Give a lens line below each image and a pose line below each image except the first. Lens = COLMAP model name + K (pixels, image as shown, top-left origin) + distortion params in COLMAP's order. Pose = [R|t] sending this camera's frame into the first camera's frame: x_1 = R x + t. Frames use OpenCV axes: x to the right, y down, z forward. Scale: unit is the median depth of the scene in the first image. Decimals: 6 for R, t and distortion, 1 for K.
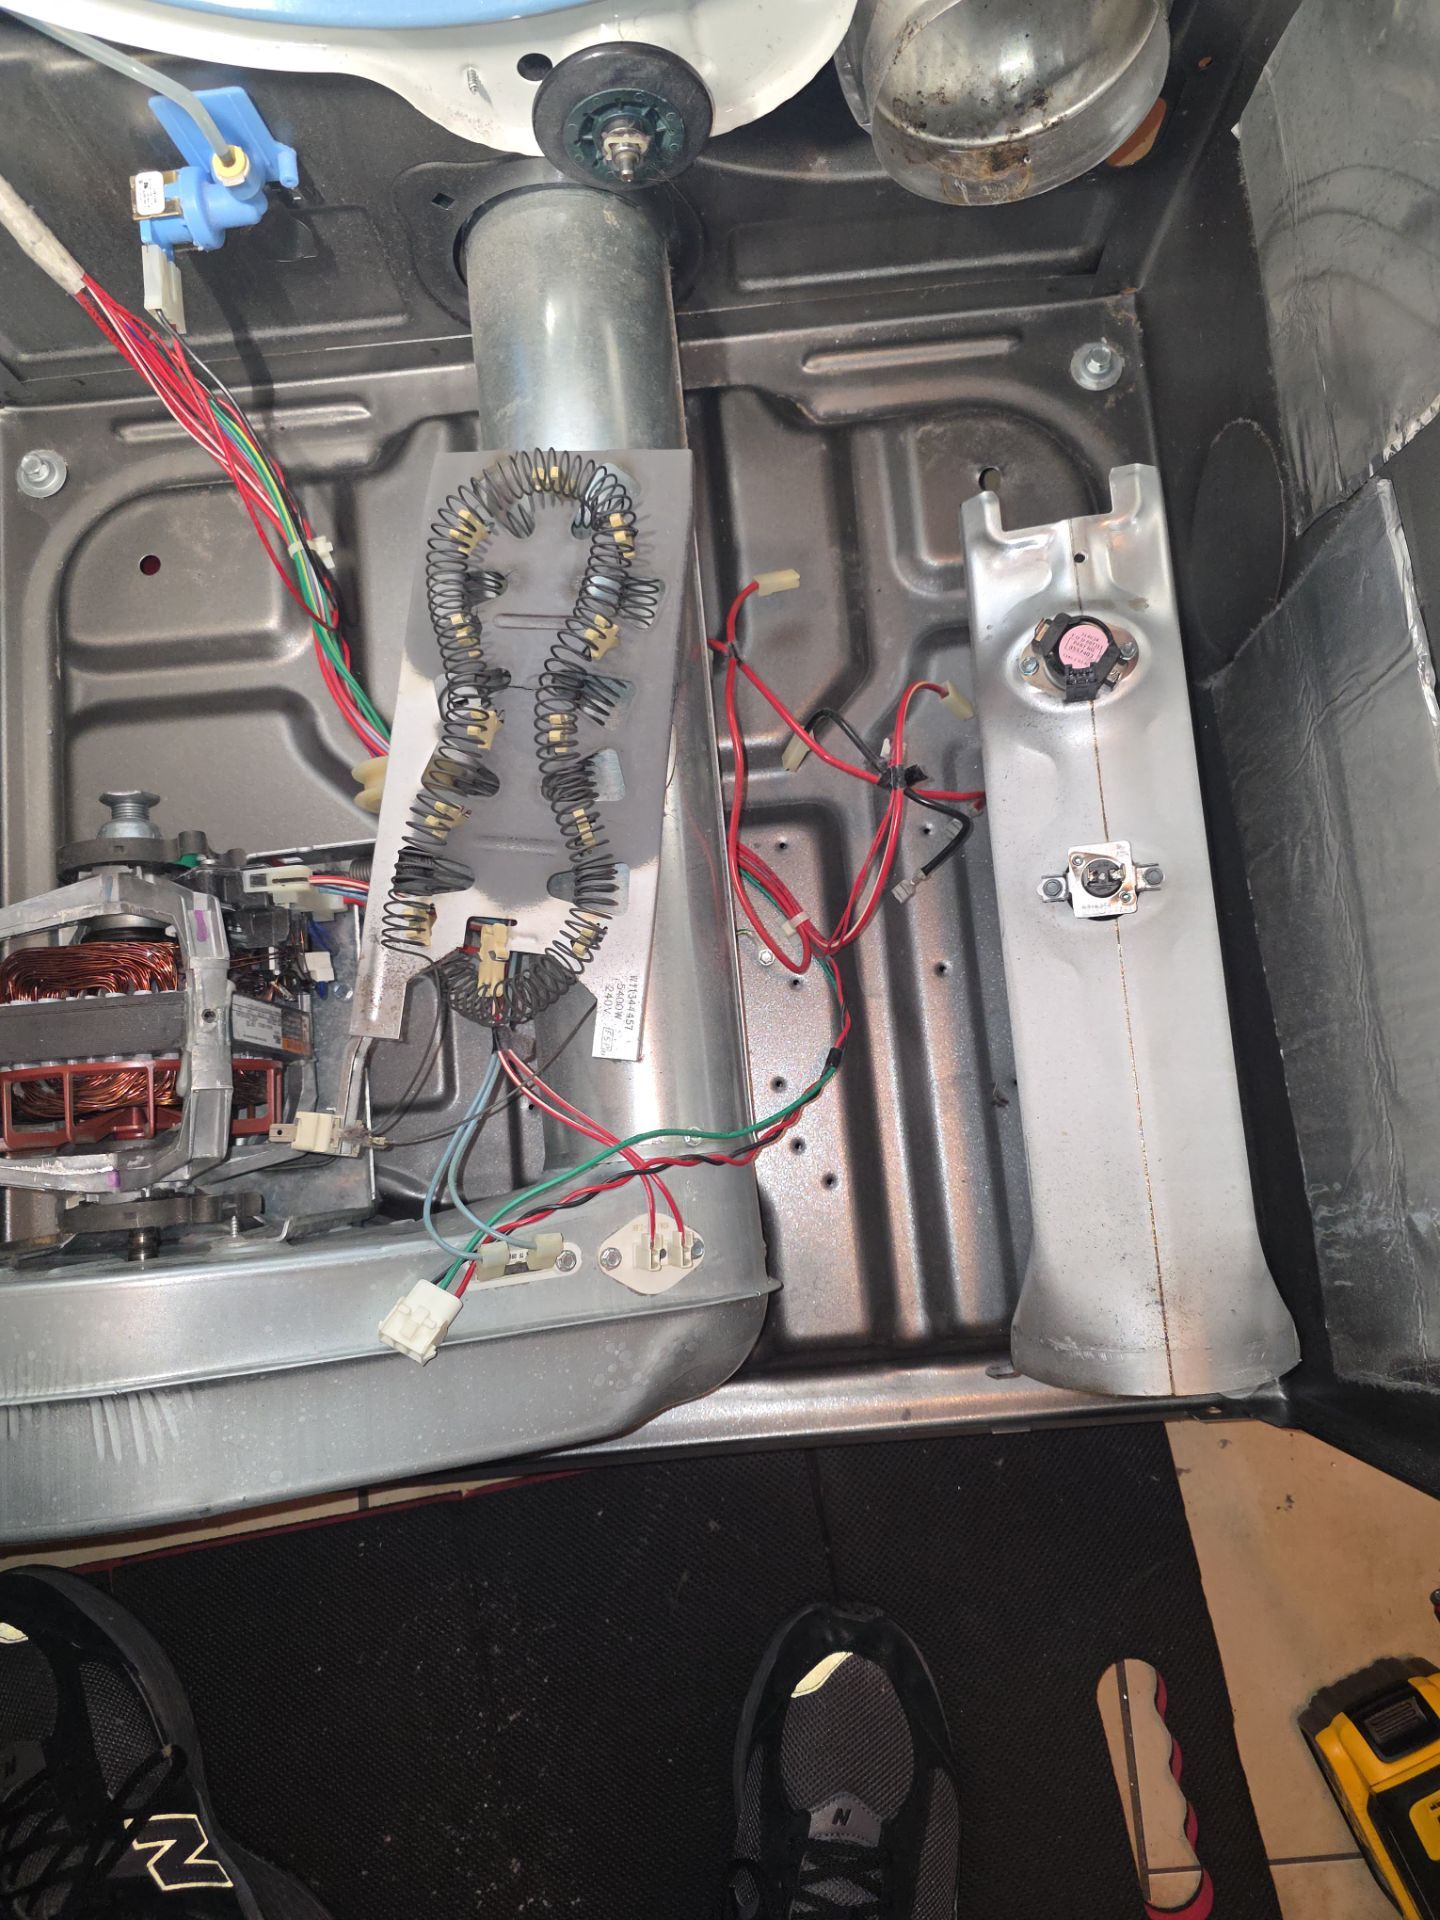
lens RADIAL K [[1275.9, 0, 714.5], [0, 1275.9, 969.5], [0, 0, 1]] dist [0.036395, -0.039403]
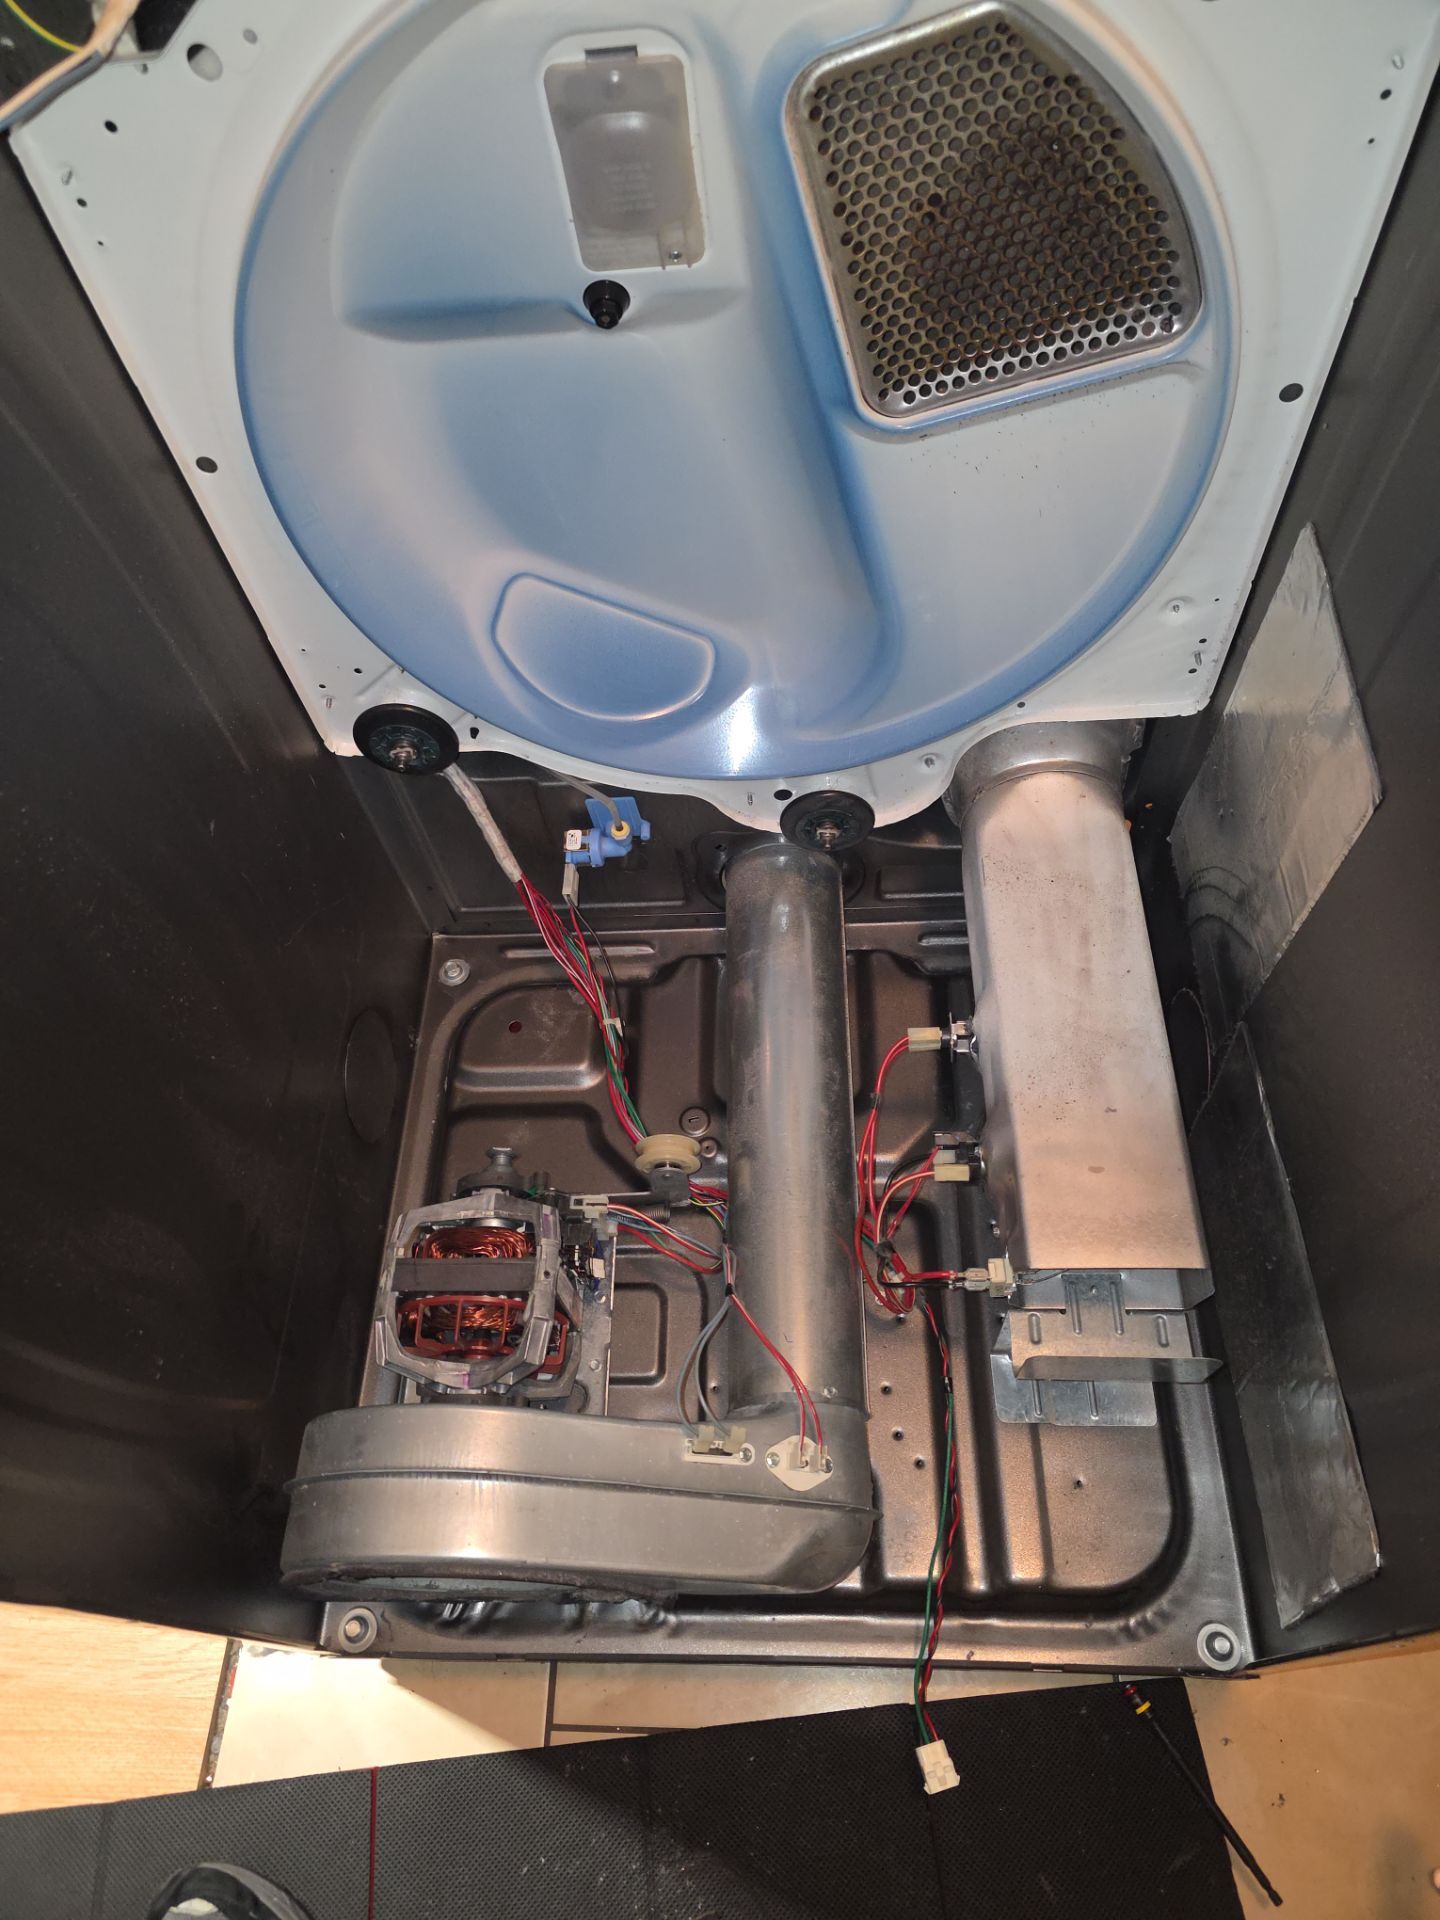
lens RADIAL K [[1273.0, 0, 695.5], [0, 1273.0, 959.4], [0, 0, 1]] dist [0.035244, -0.032344]
pose [[0.991365, 0.064320, -0.114278, -0.034127], [-0.104402, 0.914446, -0.391009, 0.266407], [0.079351, 0.399563, 0.913265, -0.614527]]
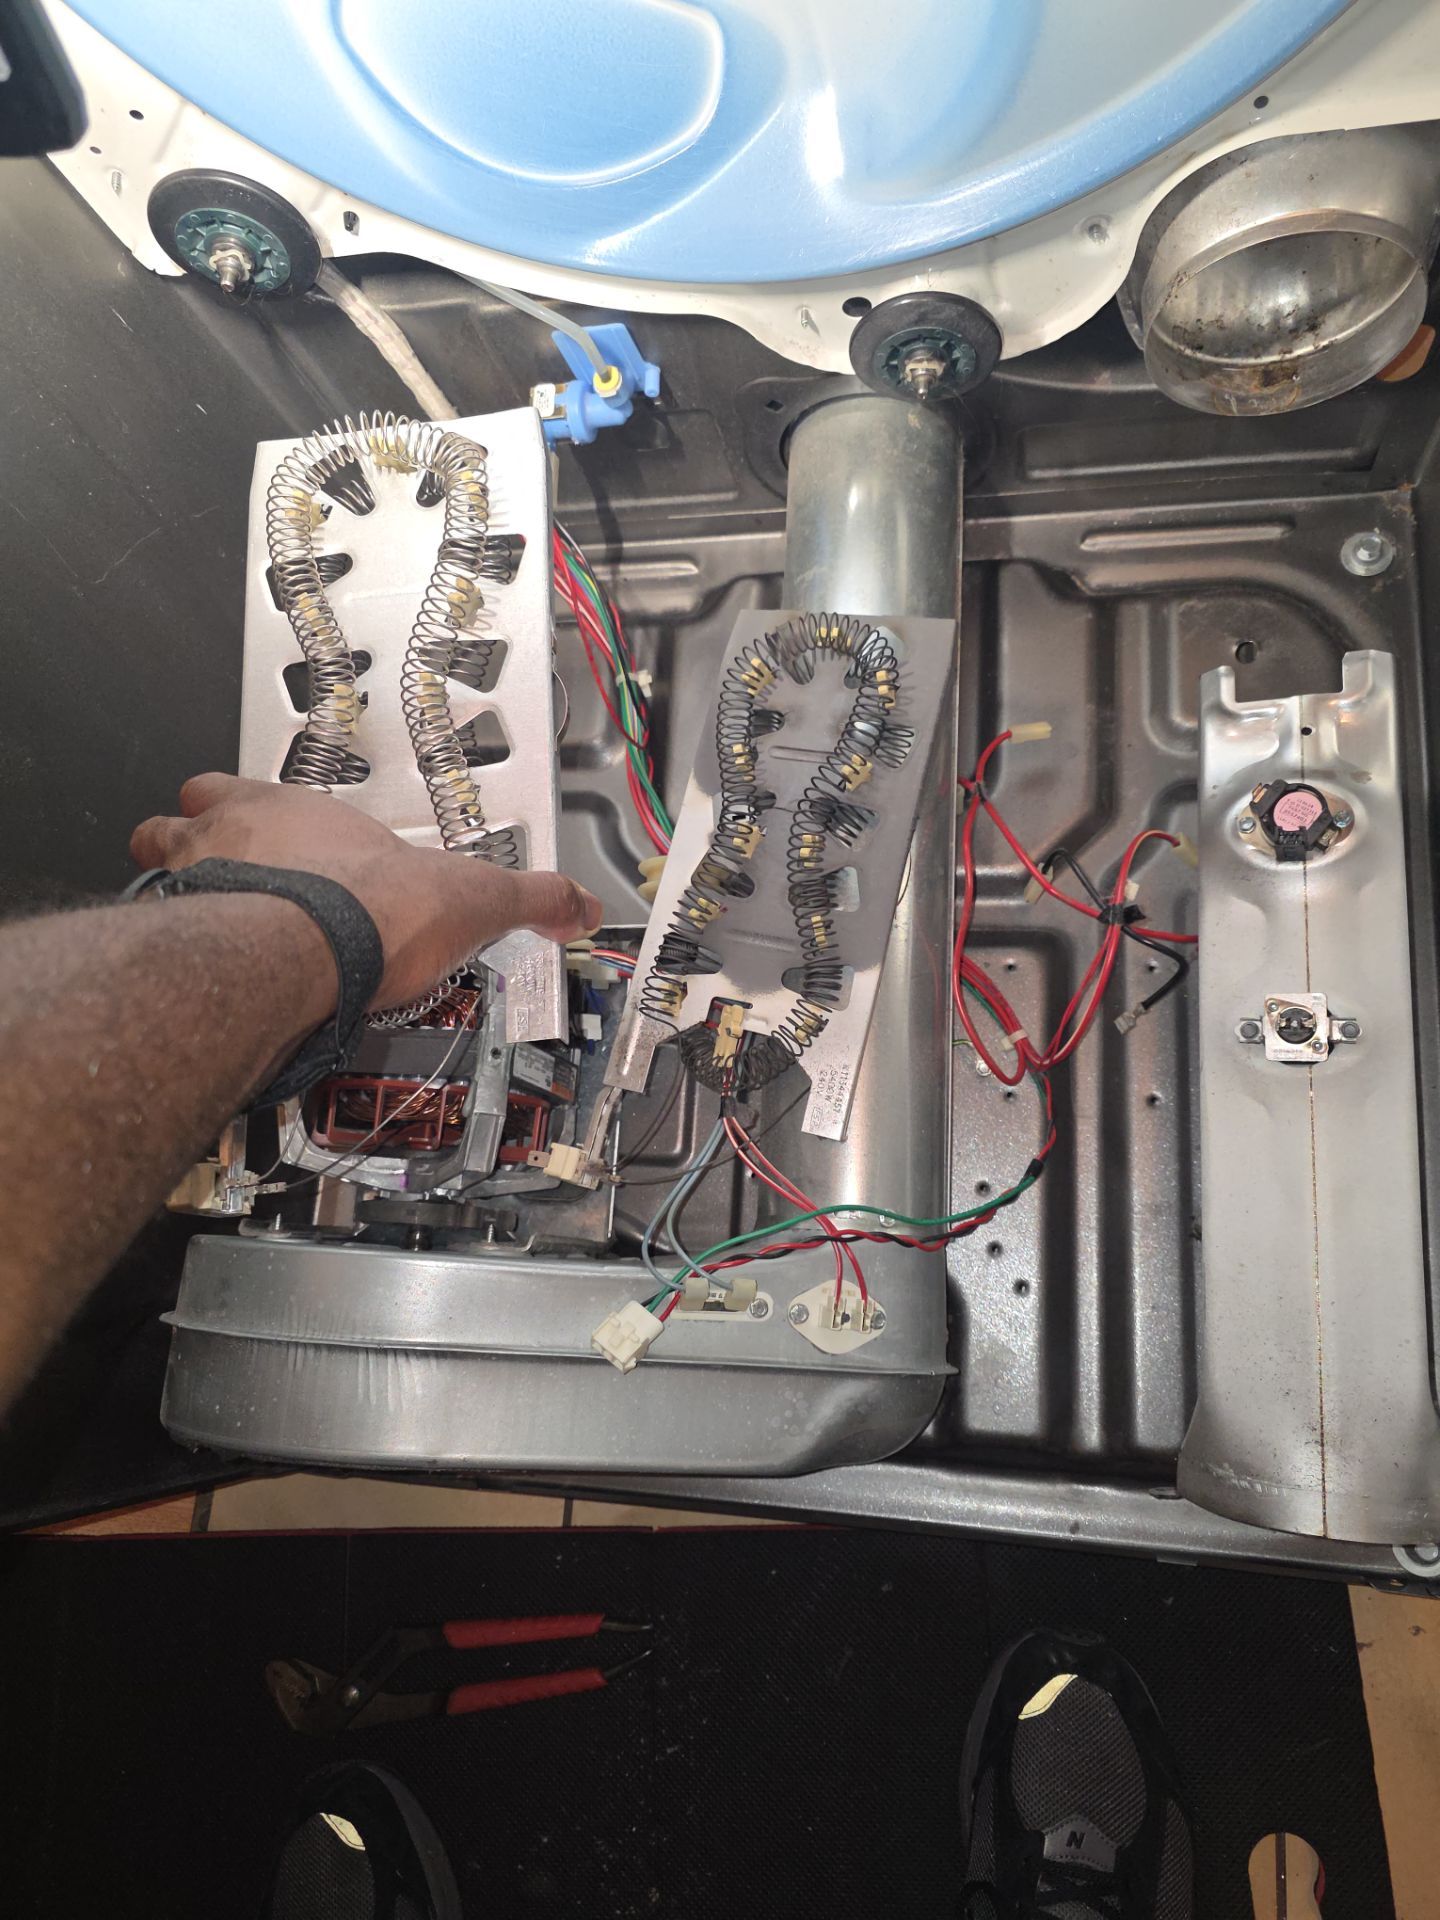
lens RADIAL K [[1283.9, 0, 738.7], [0, 1283.9, 964.1], [0, 0, 1]] dist [0.053620, -0.082625]
pose [[0.972455, 0.103622, -0.208794, 0.065632], [-0.123669, 0.988648, -0.085331, 0.024569], [0.197581, 0.108802, 0.974230, -0.130616]]
